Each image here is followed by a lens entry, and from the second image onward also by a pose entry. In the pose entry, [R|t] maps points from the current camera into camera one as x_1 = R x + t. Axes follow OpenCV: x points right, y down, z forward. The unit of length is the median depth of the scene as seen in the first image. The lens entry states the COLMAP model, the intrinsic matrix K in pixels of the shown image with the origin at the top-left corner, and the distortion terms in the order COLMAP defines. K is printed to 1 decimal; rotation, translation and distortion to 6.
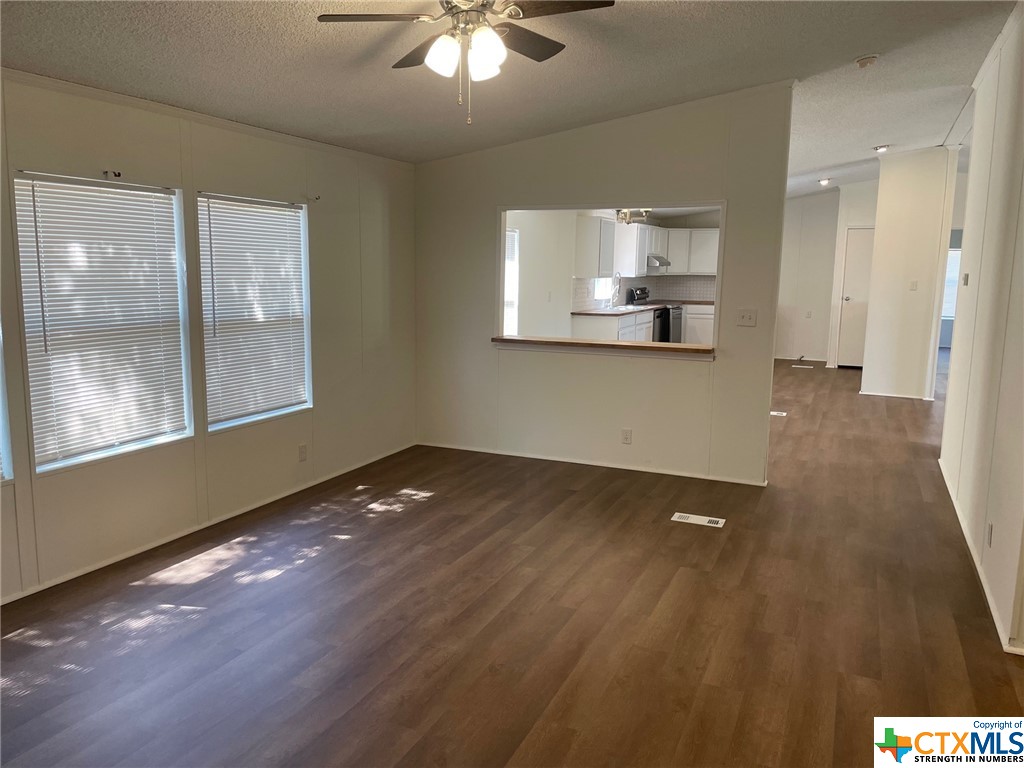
lens RADIAL K [[774.5, 0, 512.6], [0, 774.5, 386.0], [0, 0, 1]] dist [0.106416, -0.144051]
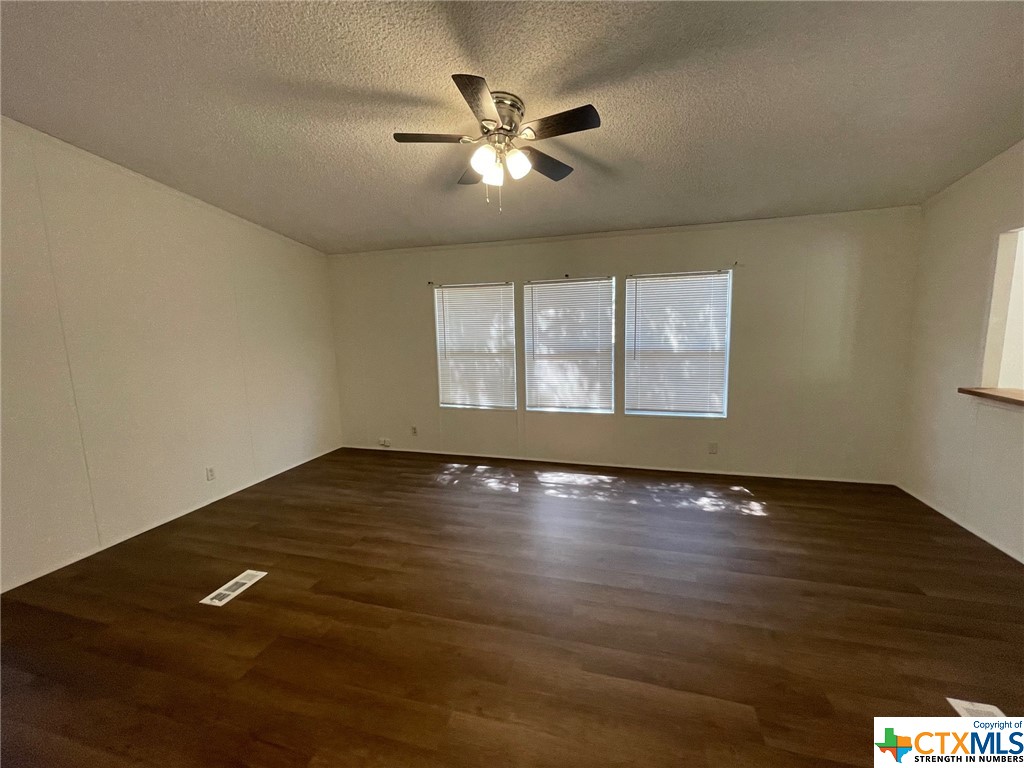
lens RADIAL K [[411.3, 0, 509.5], [0, 411.3, 384.6], [0, 0, 1]] dist [-0.001217, 0.000073]
pose [[0.138847, 0.126116, -0.982251, 0.502592], [-0.123038, 0.986370, 0.109253, -0.079435], [0.982641, 0.105684, 0.152471, 0.652169]]
